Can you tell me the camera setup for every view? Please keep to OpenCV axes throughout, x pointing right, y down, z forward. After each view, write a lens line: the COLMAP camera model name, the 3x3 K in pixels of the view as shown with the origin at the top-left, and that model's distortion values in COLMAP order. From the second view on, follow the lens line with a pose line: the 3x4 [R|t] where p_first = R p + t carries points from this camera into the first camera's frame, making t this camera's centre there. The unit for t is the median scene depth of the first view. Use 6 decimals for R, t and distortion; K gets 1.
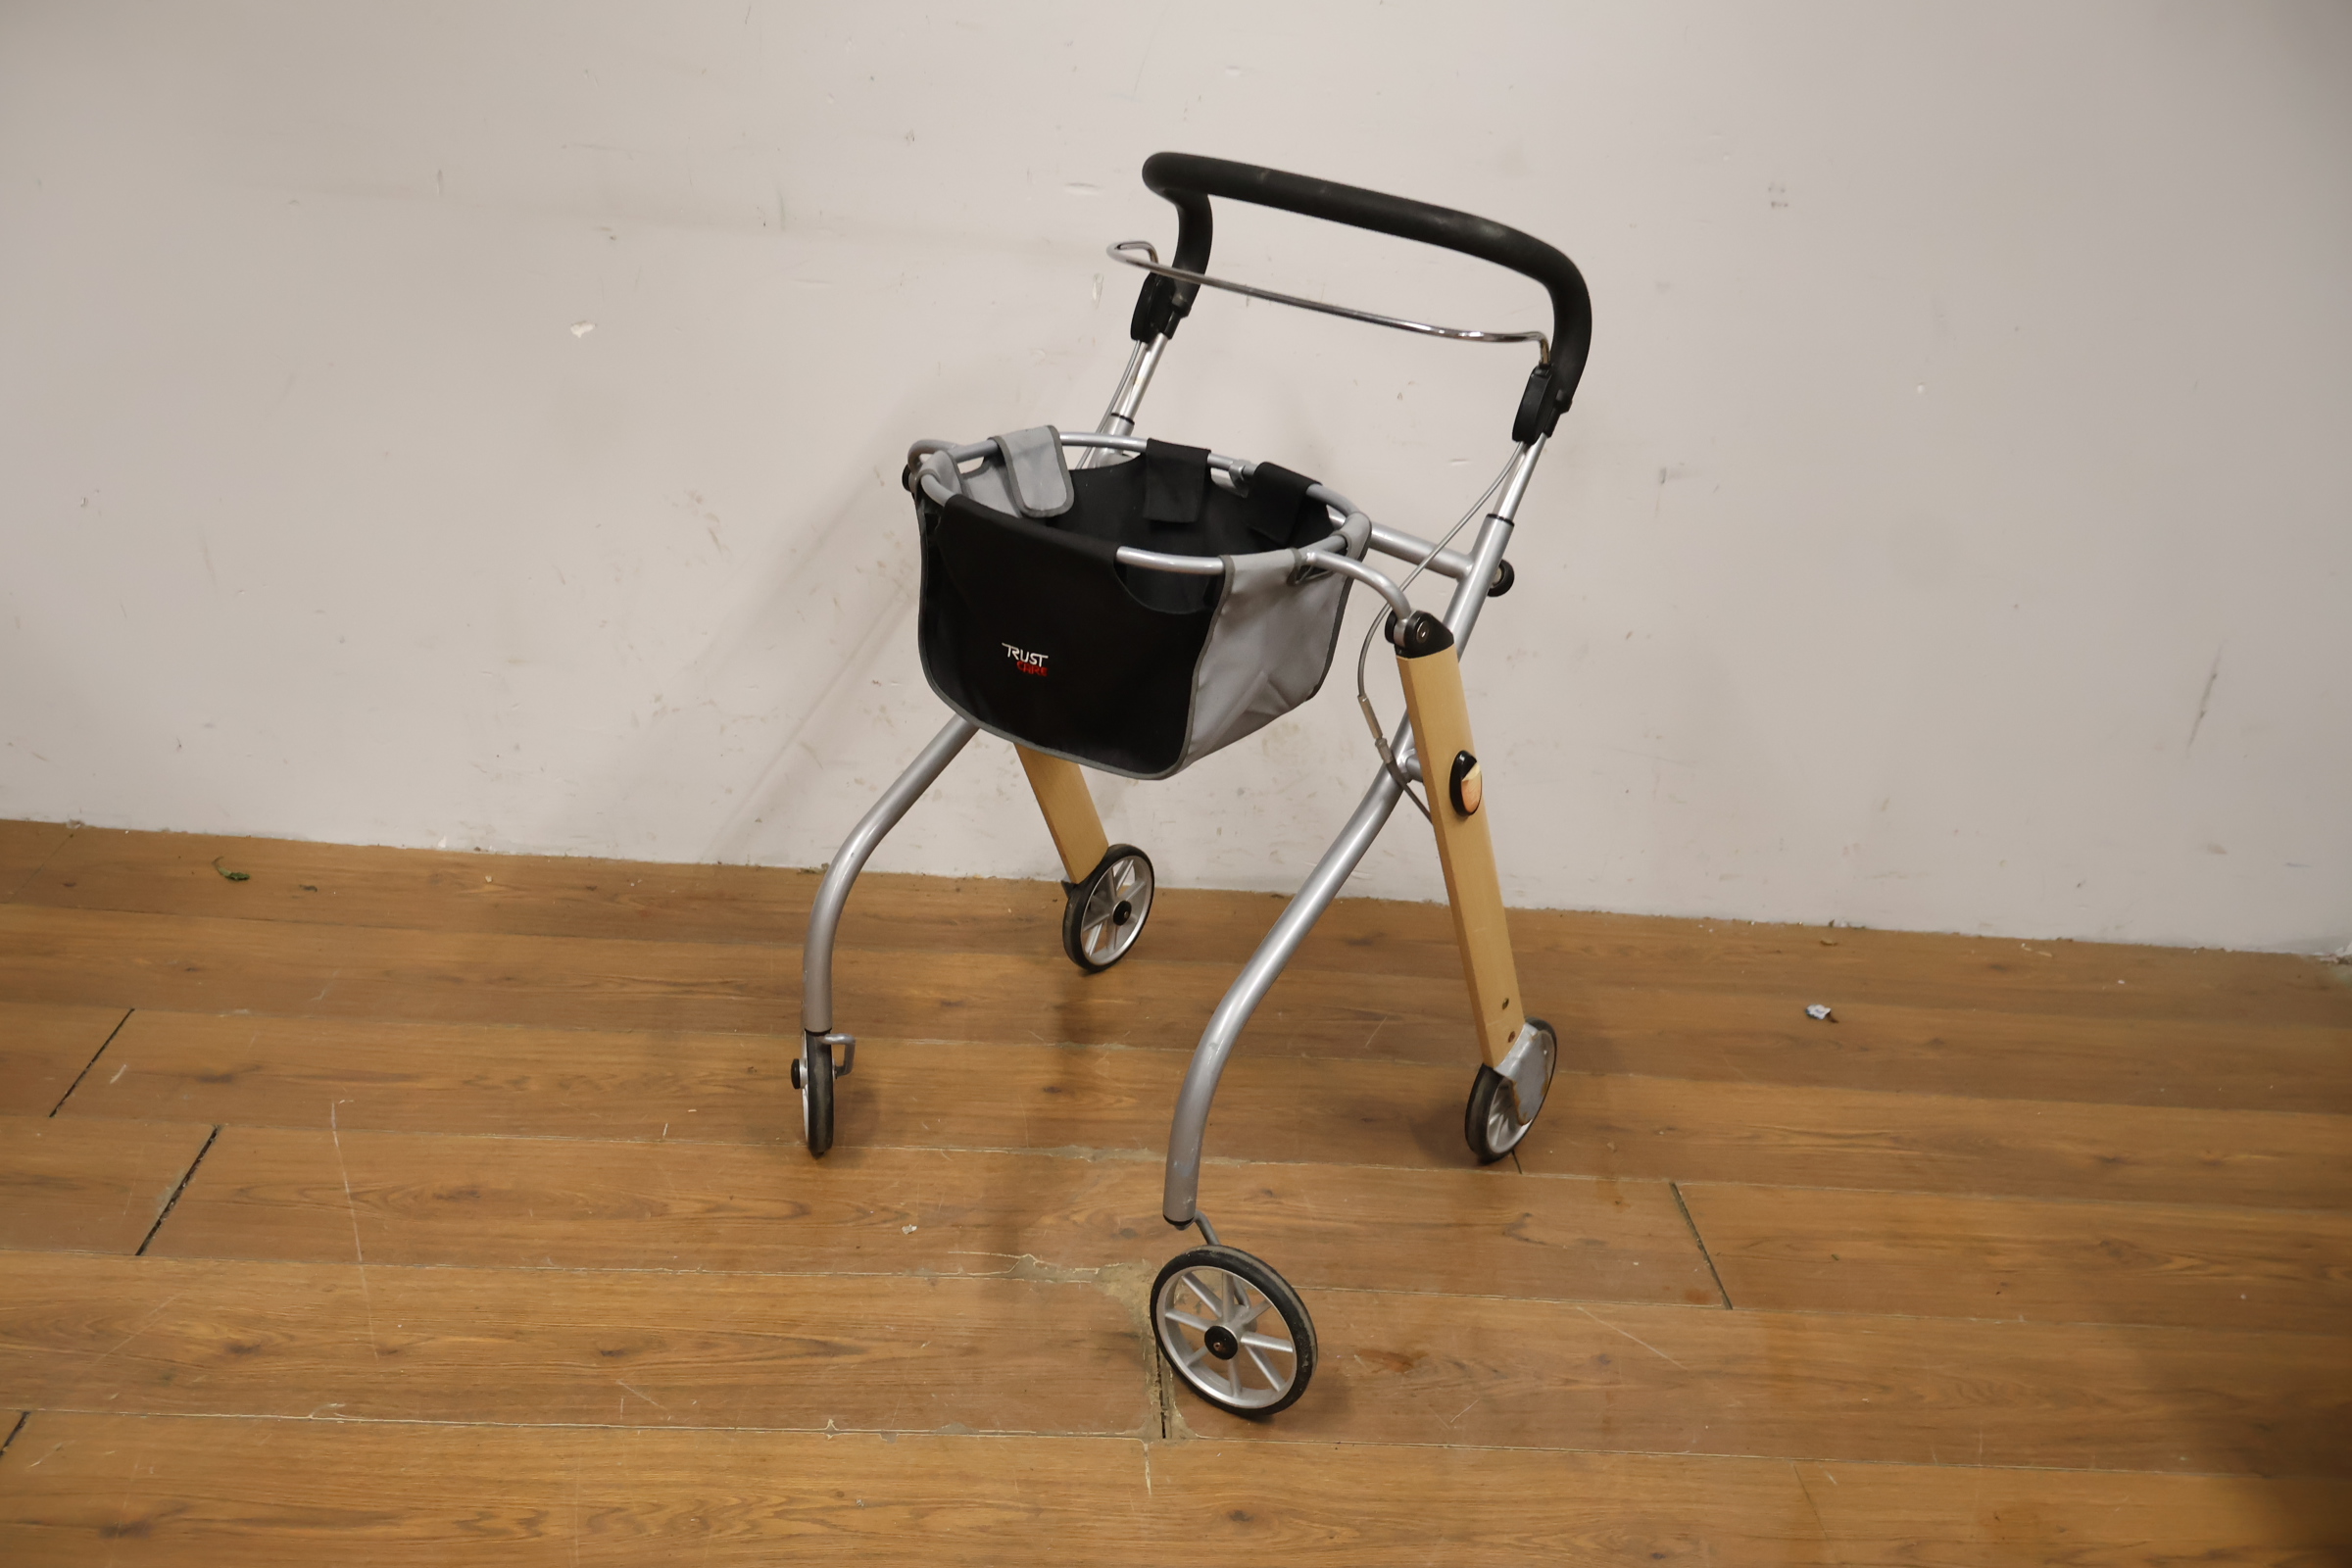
lens RADIAL K [[2037.4, 0, 1184.4], [0, 2037.4, 780.3], [0, 0, 1]] dist [0.002732, 0.002285]
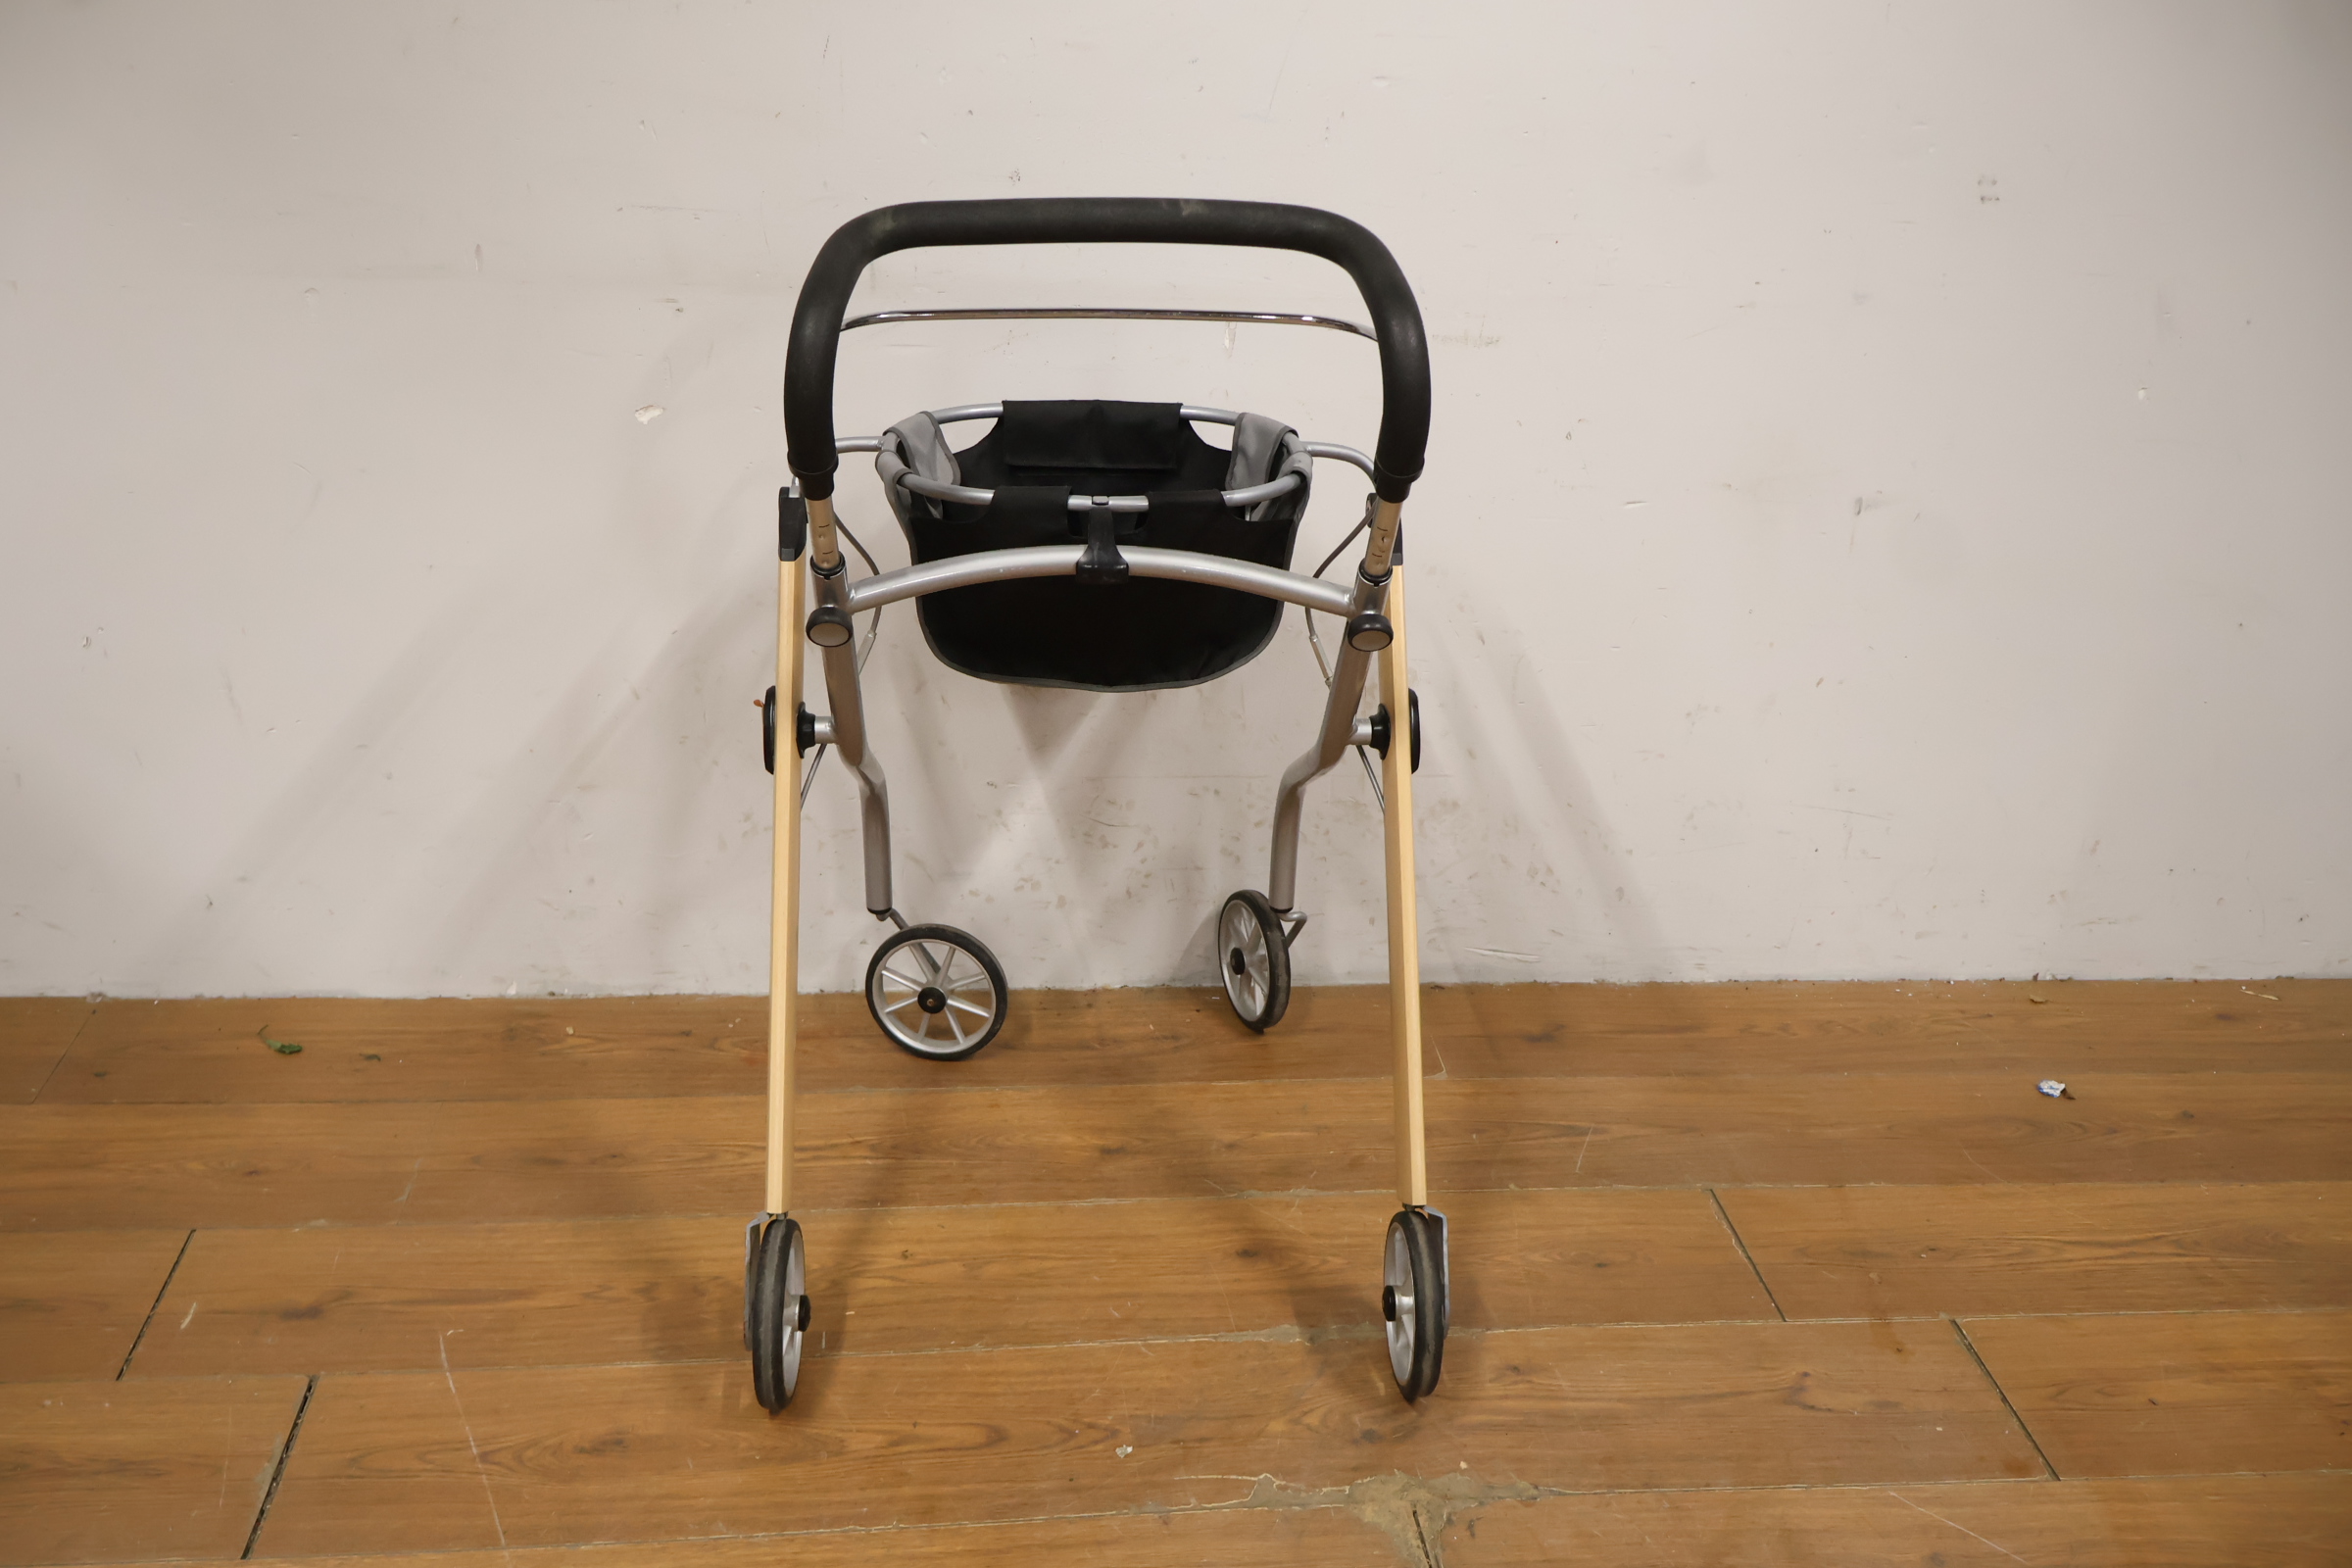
lens RADIAL K [[2037.4, 0, 1173.9], [0, 2037.4, 793.7], [0, 0, 1]] dist [0.002732, 0.002285]
pose [[0.998117, -0.057734, 0.020711, -0.109375], [0.057097, 0.997914, 0.030117, -0.081032], [-0.022406, -0.028878, 0.999332, 0.128901]]
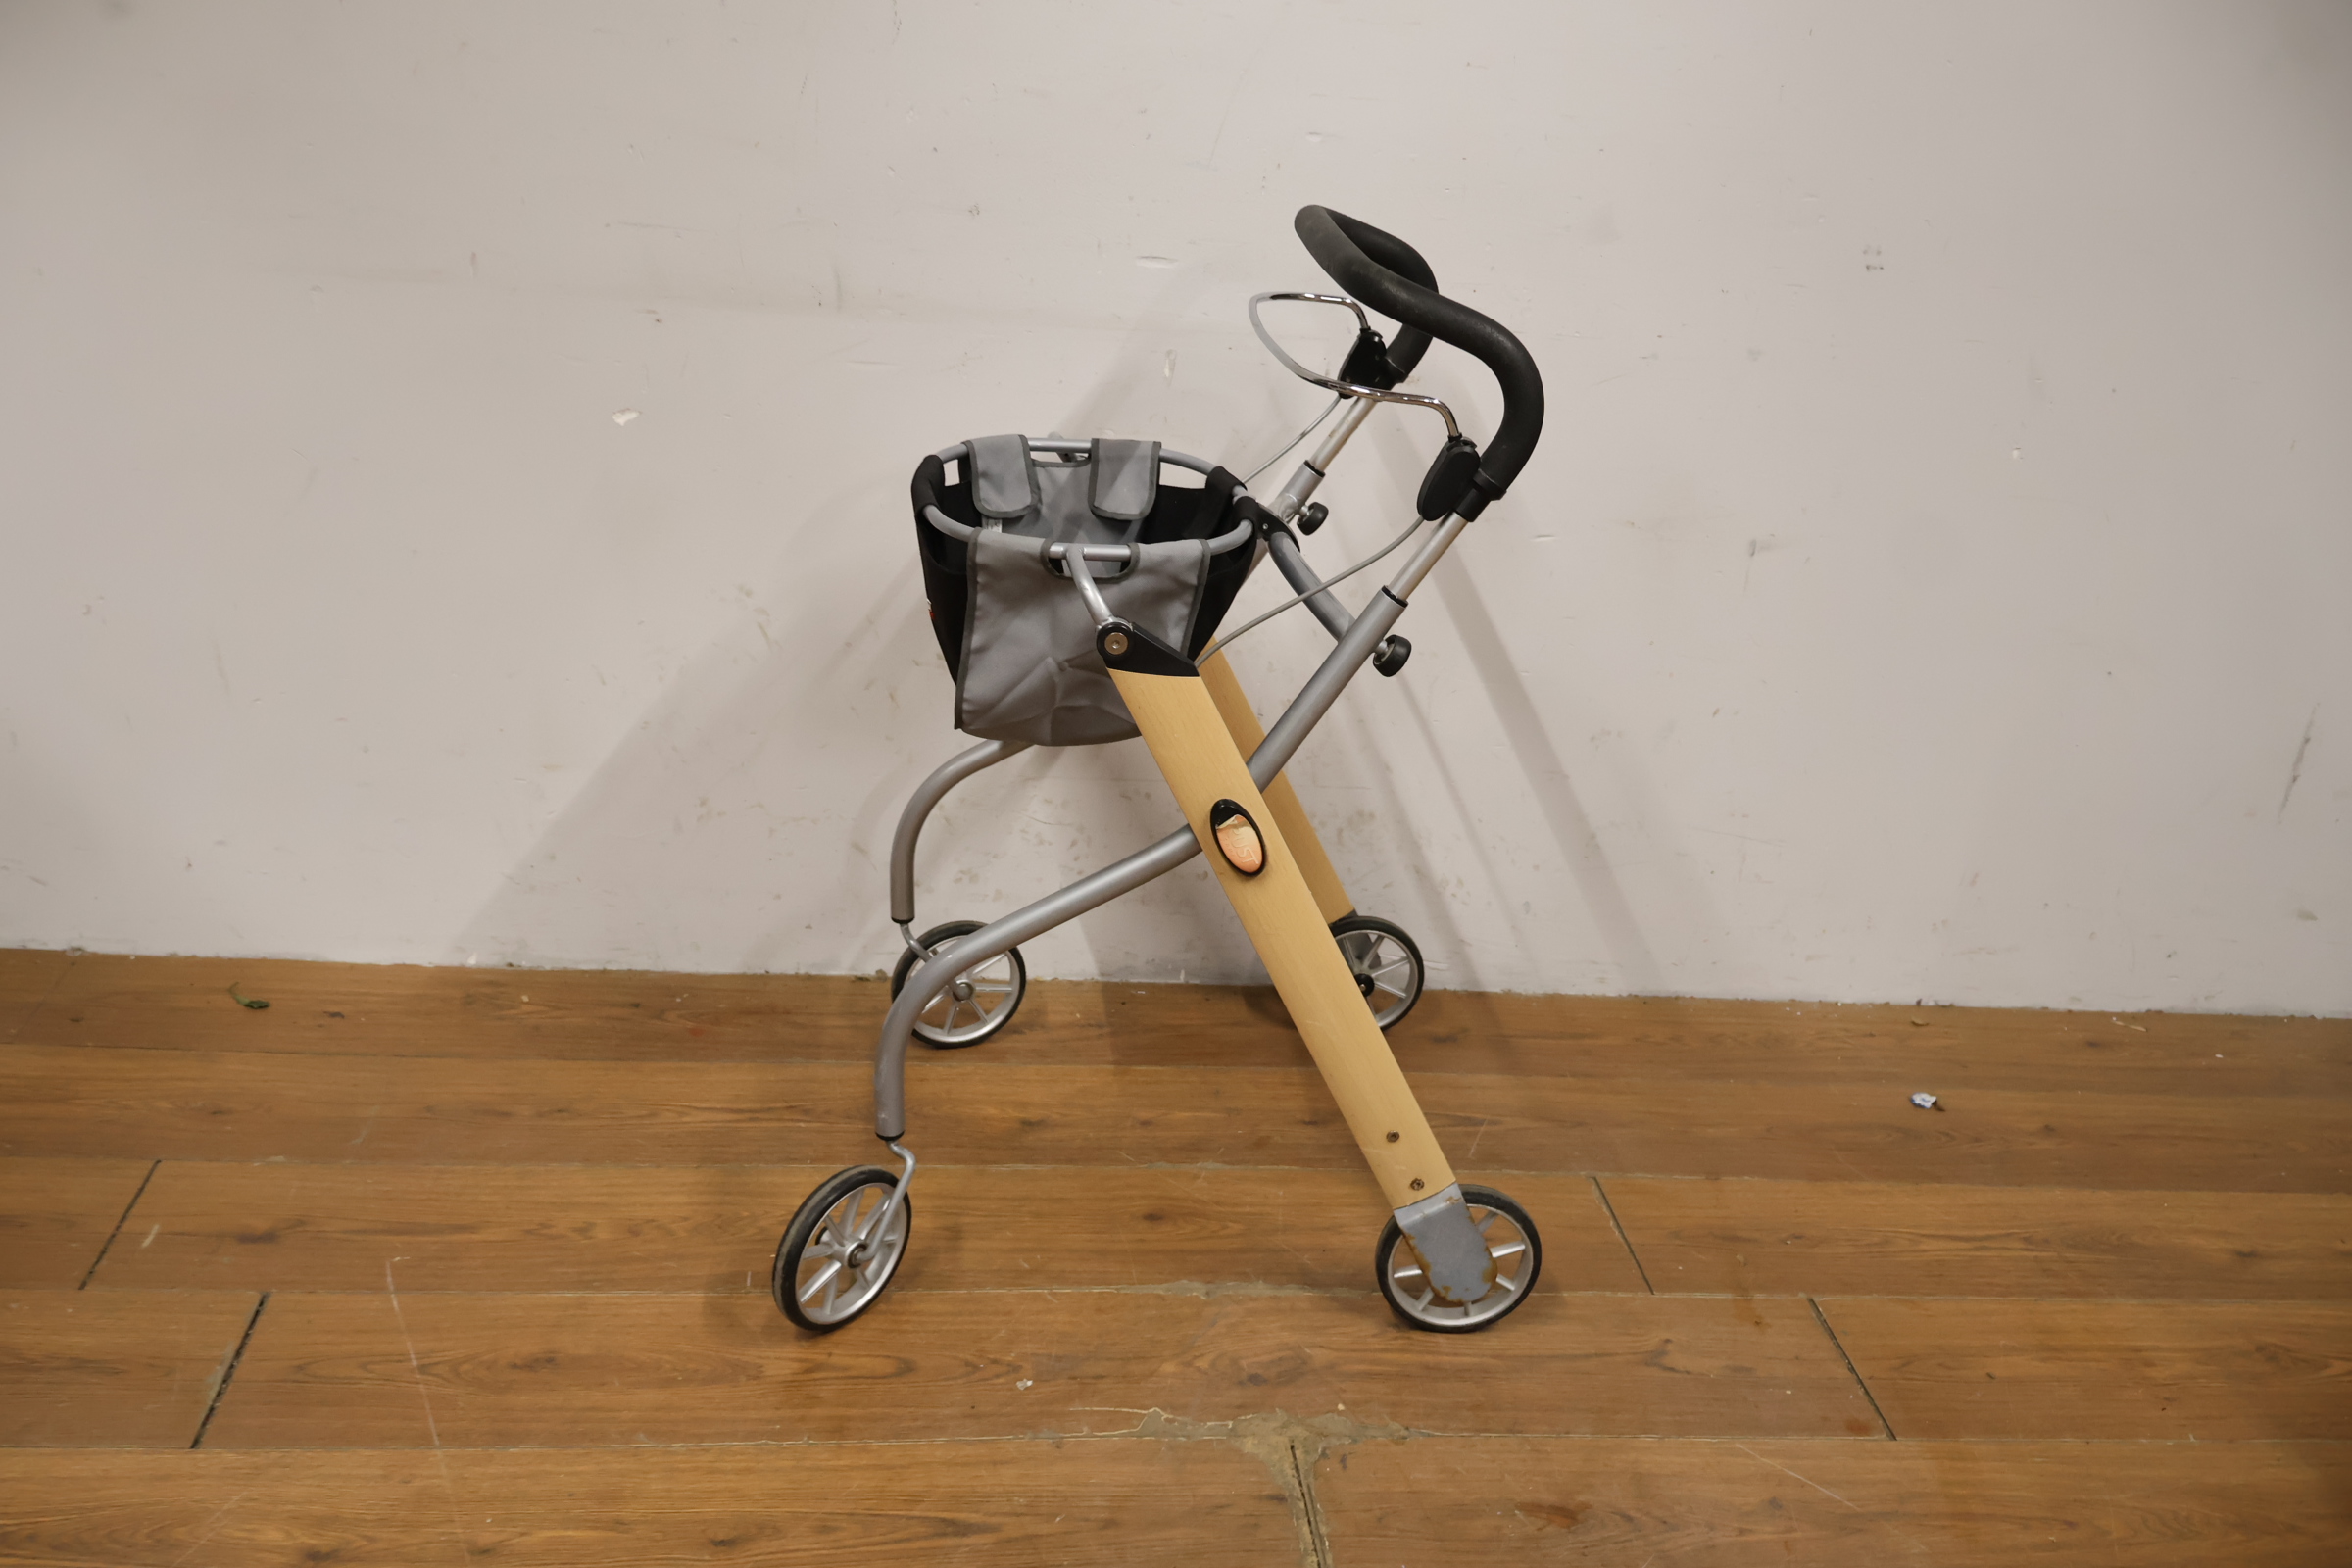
lens RADIAL K [[2037.4, 0, 1181.6], [0, 2037.4, 785.5], [0, 0, 1]] dist [0.002732, 0.002285]
pose [[0.999101, -0.022351, 0.036030, -0.085808], [0.022759, 0.999681, -0.010958, -0.039443], [-0.035774, 0.011768, 0.999291, 0.059204]]
